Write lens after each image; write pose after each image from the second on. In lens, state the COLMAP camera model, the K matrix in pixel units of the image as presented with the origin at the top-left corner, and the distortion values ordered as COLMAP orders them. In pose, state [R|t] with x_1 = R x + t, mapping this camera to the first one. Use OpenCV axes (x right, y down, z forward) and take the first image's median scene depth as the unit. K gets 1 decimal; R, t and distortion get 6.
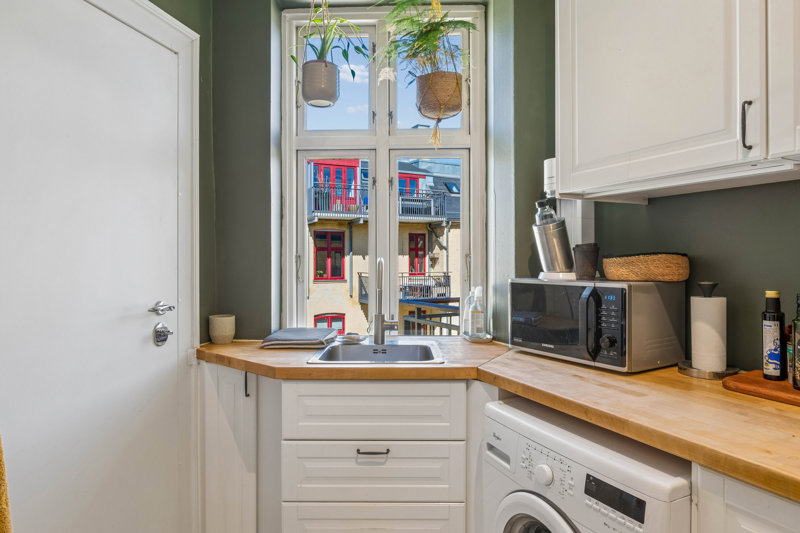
lens RADIAL K [[487.7, 0, 400.9], [0, 487.7, 259.7], [0, 0, 1]] dist [-0.028537, 0.000088]
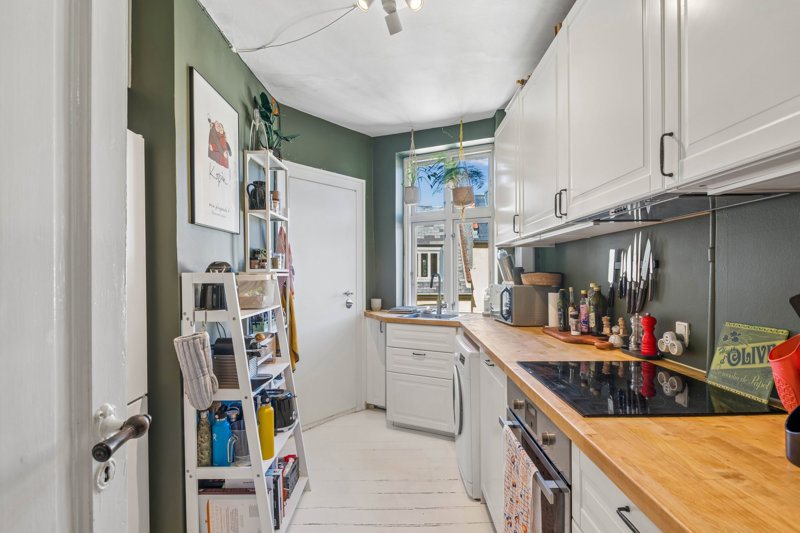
lens RADIAL K [[380.7, 0, 399.2], [0, 380.7, 272.3], [0, 0, 1]] dist [-0.011910, 0.000831]
pose [[0.898452, 0.001433, -0.439070, 0.571653], [-0.001693, 0.999999, -0.000201, -0.009870], [0.439069, 0.000924, 0.898453, -0.622128]]
